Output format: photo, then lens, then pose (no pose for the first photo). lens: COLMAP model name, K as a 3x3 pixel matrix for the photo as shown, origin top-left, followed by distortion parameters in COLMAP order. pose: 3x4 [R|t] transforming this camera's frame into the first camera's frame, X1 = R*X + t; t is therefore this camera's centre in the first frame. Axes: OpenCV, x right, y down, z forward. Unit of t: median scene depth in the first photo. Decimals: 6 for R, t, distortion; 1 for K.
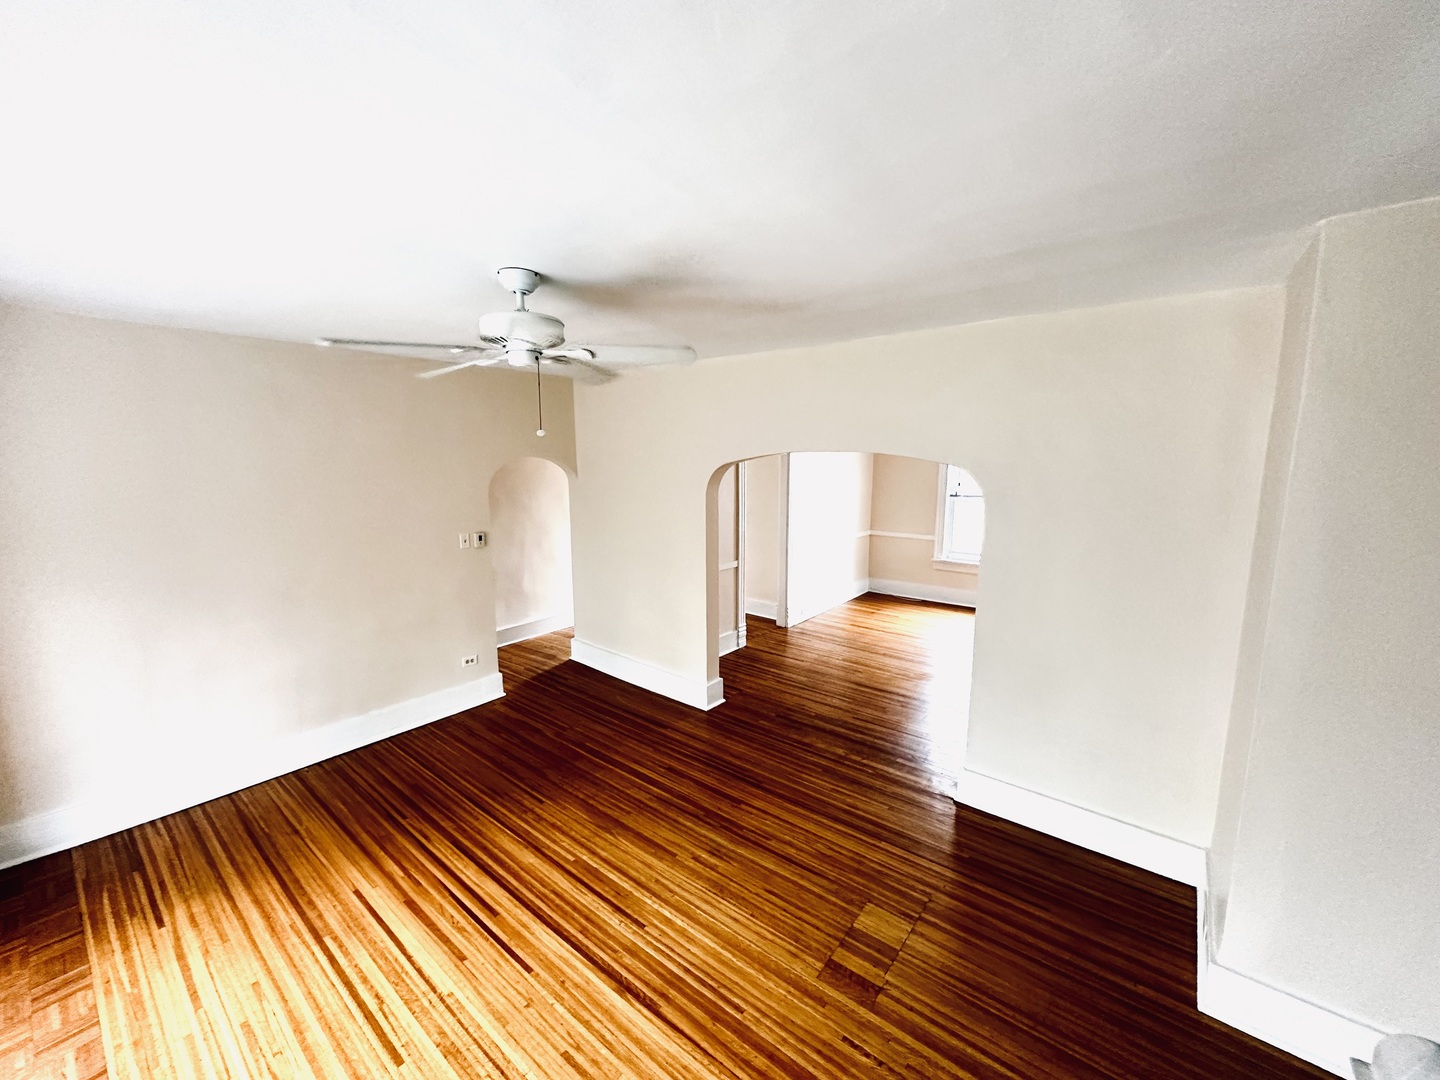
lens RADIAL K [[570.7, 0, 720.0], [0, 570.7, 540.0], [0, 0, 1]] dist [-0.002211, 0.000092]
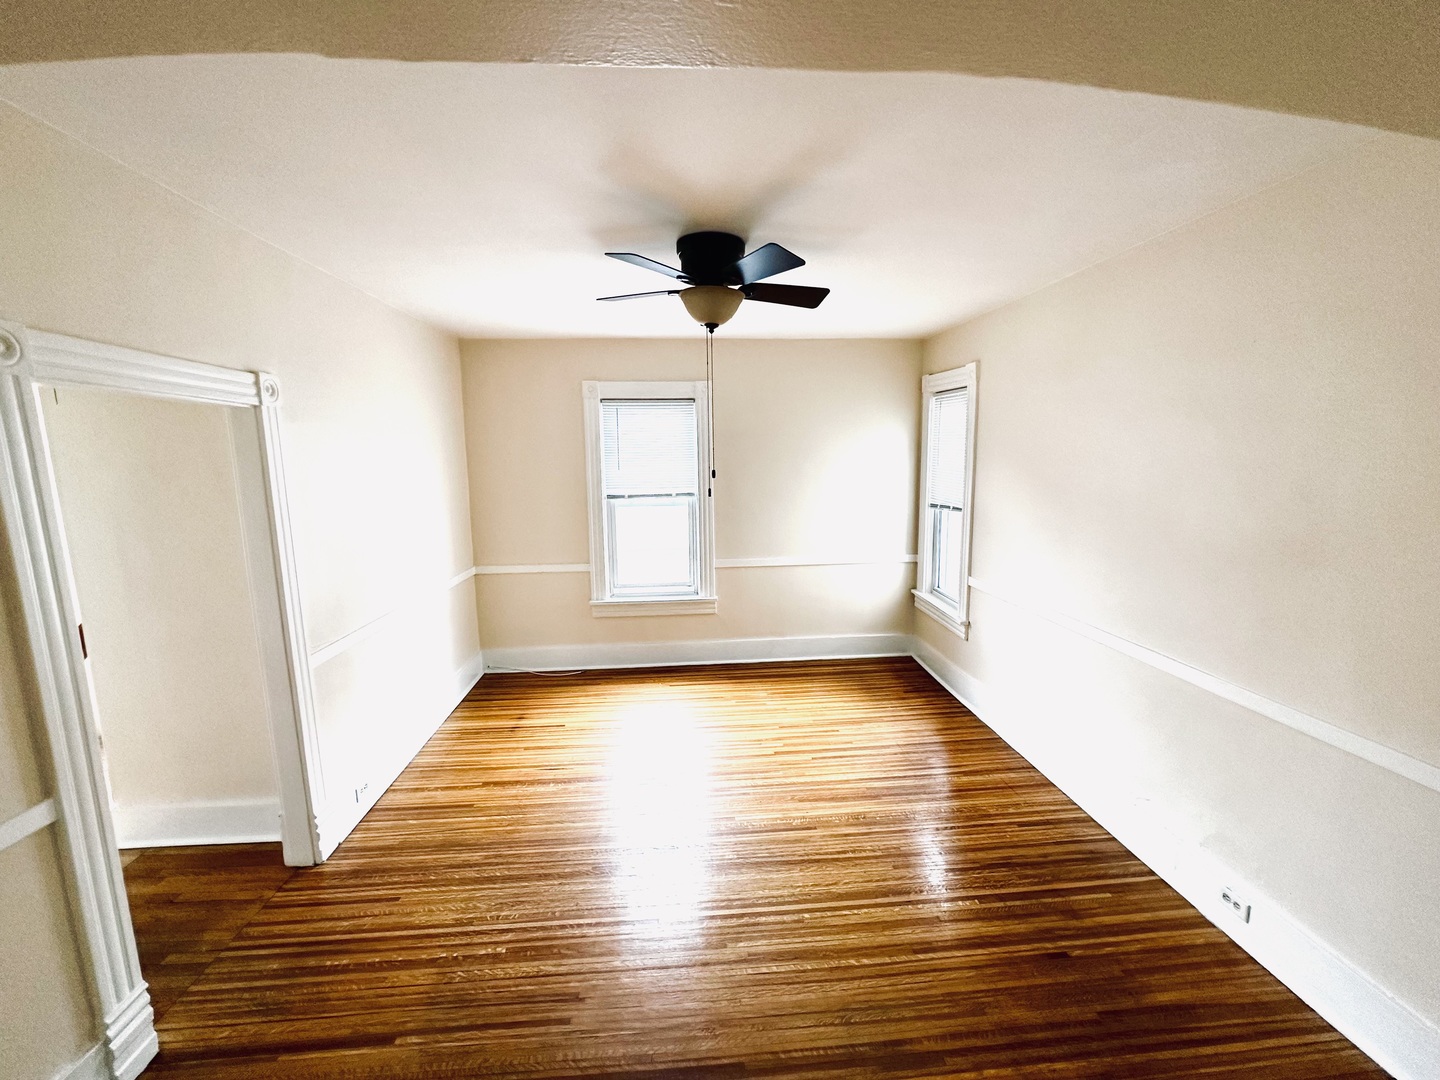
lens RADIAL K [[570.7, 0, 720.0], [0, 570.7, 540.0], [0, 0, 1]] dist [-0.002211, 0.000092]
pose [[0.728407, -0.107712, 0.676625, 0.074239], [0.111867, 0.993010, 0.037648, -0.044474], [-0.675951, 0.048269, 0.735365, 0.502502]]
